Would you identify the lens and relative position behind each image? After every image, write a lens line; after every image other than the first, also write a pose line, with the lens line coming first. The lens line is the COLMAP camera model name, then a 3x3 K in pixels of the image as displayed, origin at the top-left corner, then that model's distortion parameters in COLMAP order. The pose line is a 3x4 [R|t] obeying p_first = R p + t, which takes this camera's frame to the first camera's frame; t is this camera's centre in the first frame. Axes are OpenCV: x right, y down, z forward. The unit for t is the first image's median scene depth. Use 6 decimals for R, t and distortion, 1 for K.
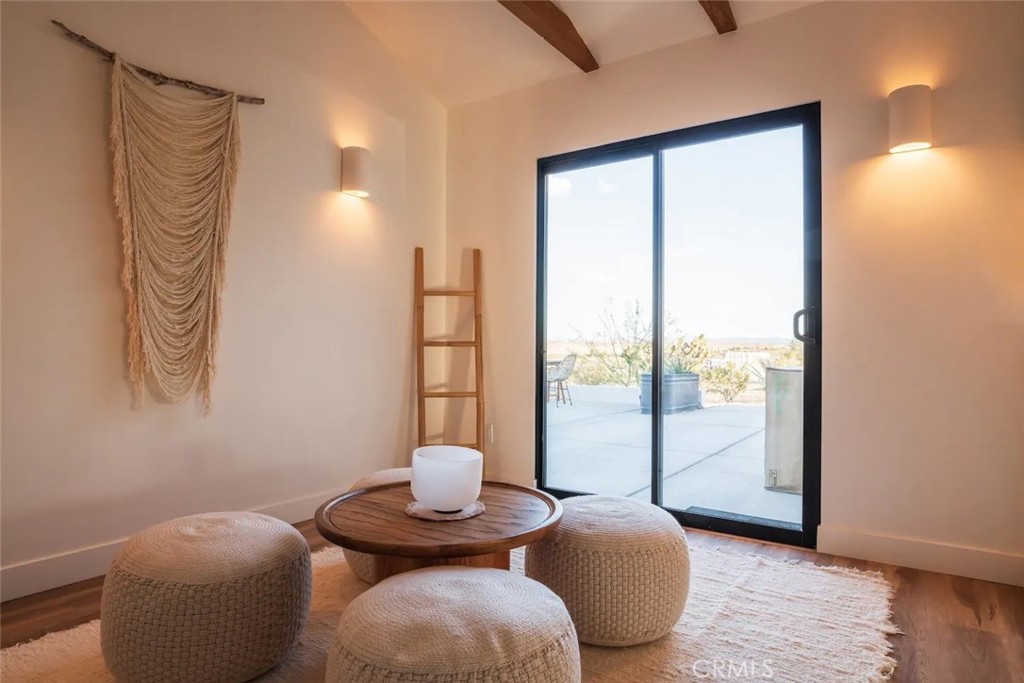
lens RADIAL K [[598.0, 0, 511.3], [0, 598.0, 337.9], [0, 0, 1]] dist [-0.014776, -0.003466]
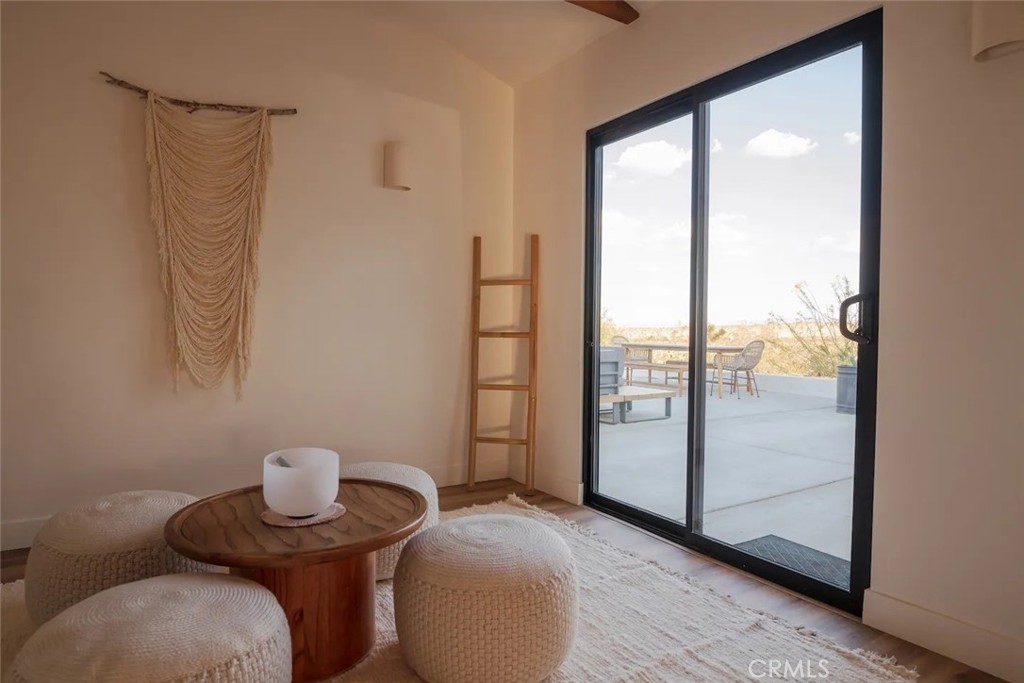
lens RADIAL K [[598.0, 0, 510.0], [0, 598.0, 337.6], [0, 0, 1]] dist [-0.014776, -0.003466]
pose [[0.921931, 0.009455, -0.387238, 0.393902], [0.003102, 0.999490, 0.031791, -0.022935], [0.387341, -0.030510, 0.921431, 0.157204]]
